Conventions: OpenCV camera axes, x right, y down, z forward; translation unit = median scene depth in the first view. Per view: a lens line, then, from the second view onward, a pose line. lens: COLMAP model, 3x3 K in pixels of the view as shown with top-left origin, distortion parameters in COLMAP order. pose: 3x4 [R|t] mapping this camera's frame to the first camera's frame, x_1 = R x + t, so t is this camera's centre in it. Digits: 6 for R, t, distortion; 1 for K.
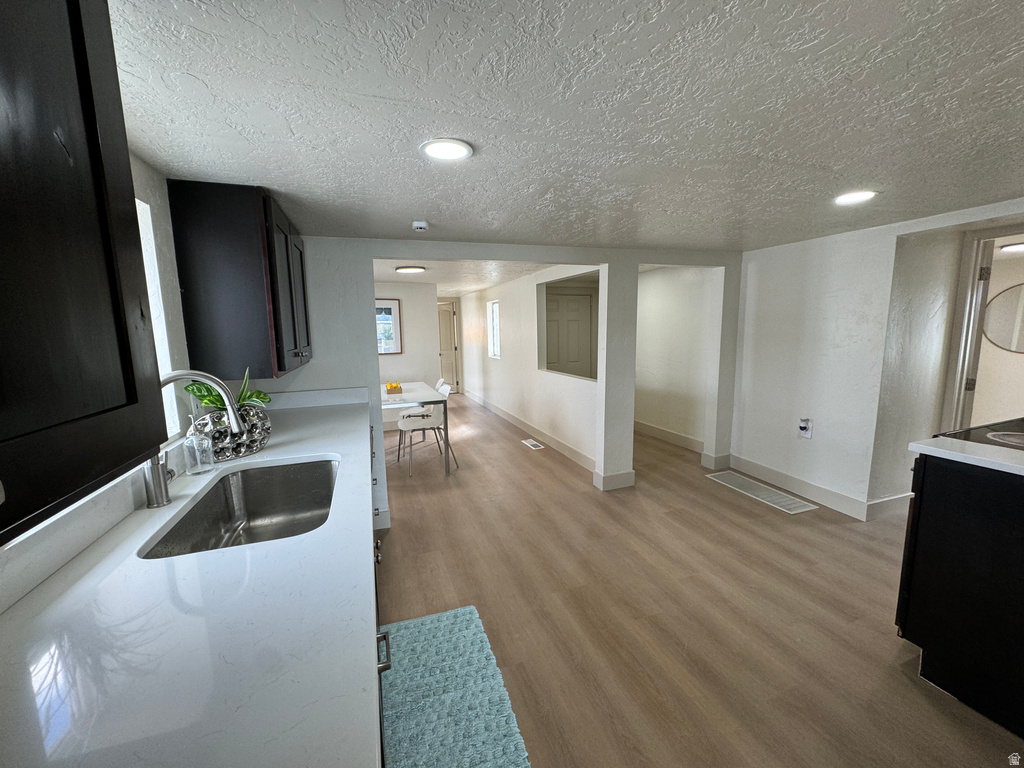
lens RADIAL K [[407.6, 0, 509.8], [0, 407.6, 382.7], [0, 0, 1]] dist [-0.002607, -0.000464]
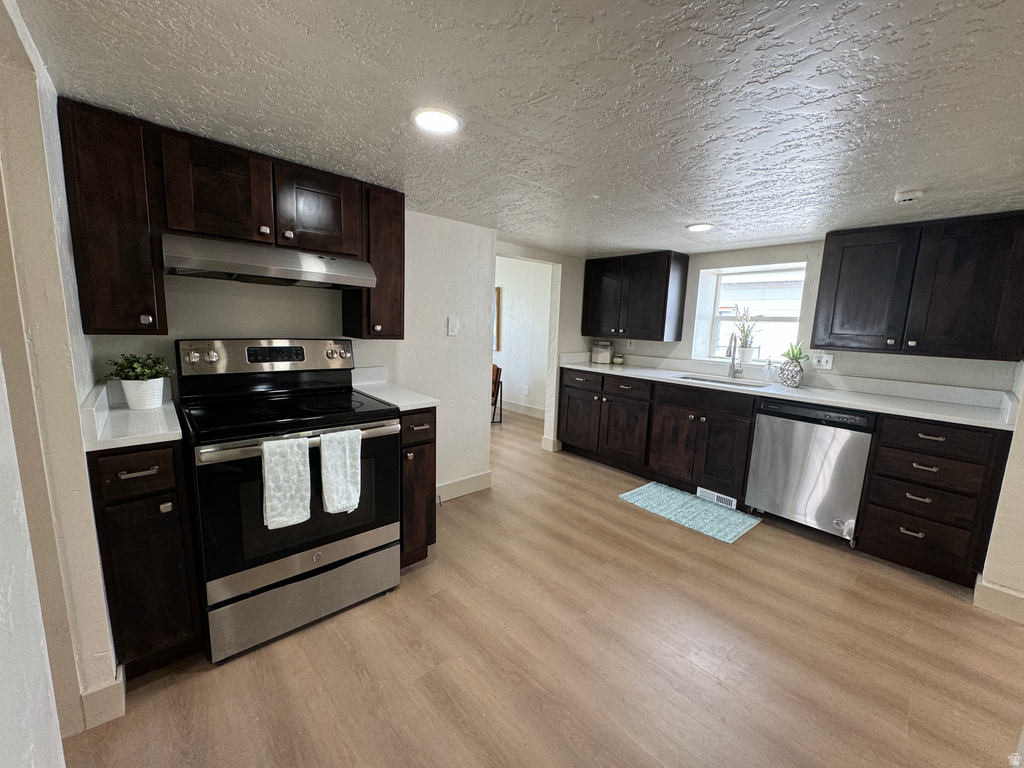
lens RADIAL K [[407.6, 0, 509.8], [0, 407.6, 382.7], [0, 0, 1]] dist [-0.002607, -0.000464]
pose [[-0.927940, 0.042990, -0.370241, 0.633489], [-0.067478, 0.957536, 0.280305, -0.141860], [0.366569, 0.285089, -0.885636, 1.120080]]
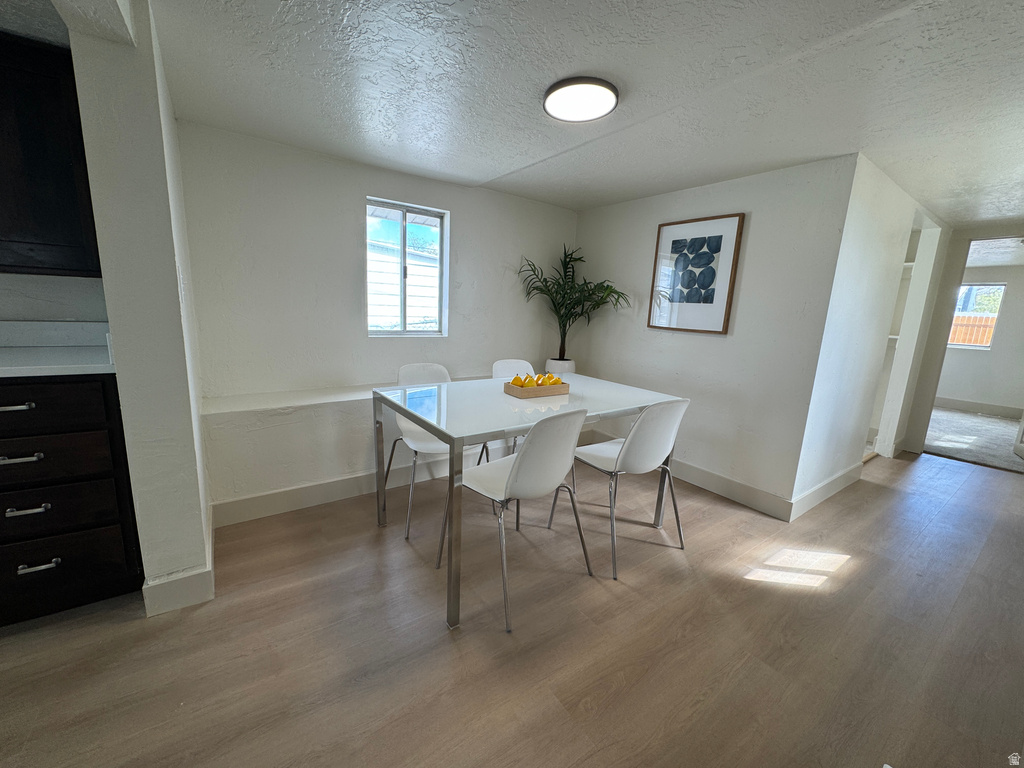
lens RADIAL K [[407.6, 0, 509.8], [0, 407.6, 382.7], [0, 0, 1]] dist [-0.002607, -0.000464]
pose [[0.255505, 0.203302, -0.945191, 0.224485], [-0.179440, 0.970627, 0.160266, -0.084955], [0.950010, 0.128656, 0.284481, 1.148367]]
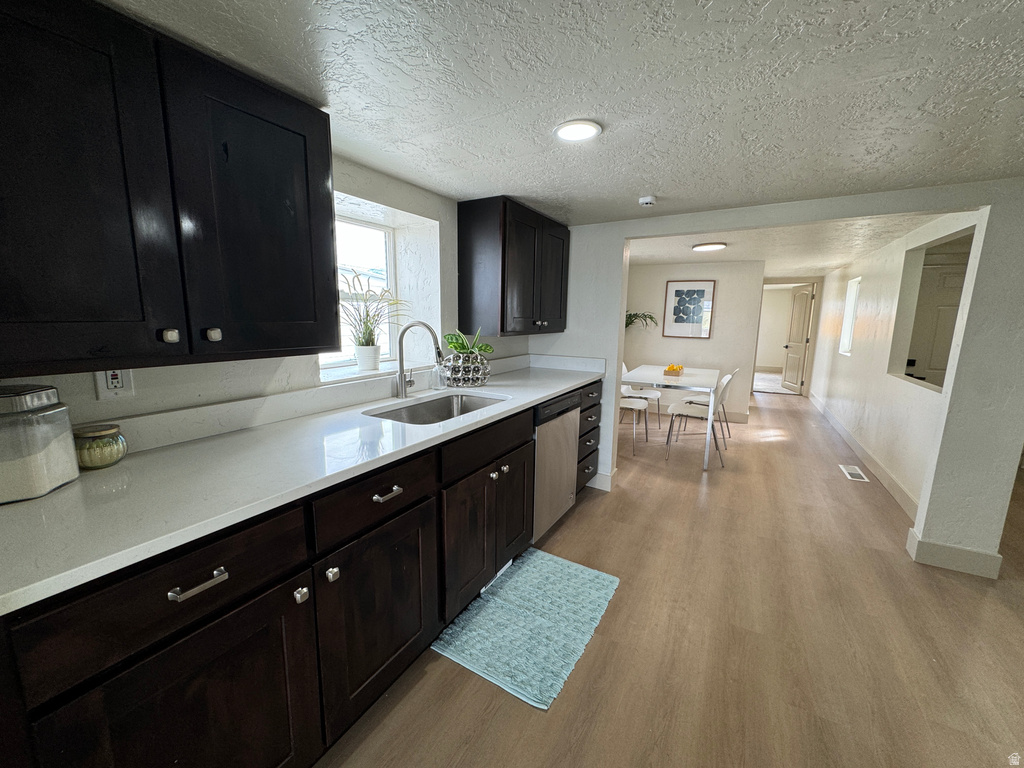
lens RADIAL K [[407.6, 0, 509.8], [0, 407.6, 382.7], [0, 0, 1]] dist [-0.002607, -0.000464]
pose [[0.645091, 0.151488, -0.748938, 0.275683], [-0.128799, 0.987683, 0.088839, 0.008065], [0.753172, 0.039154, 0.656657, 0.074710]]
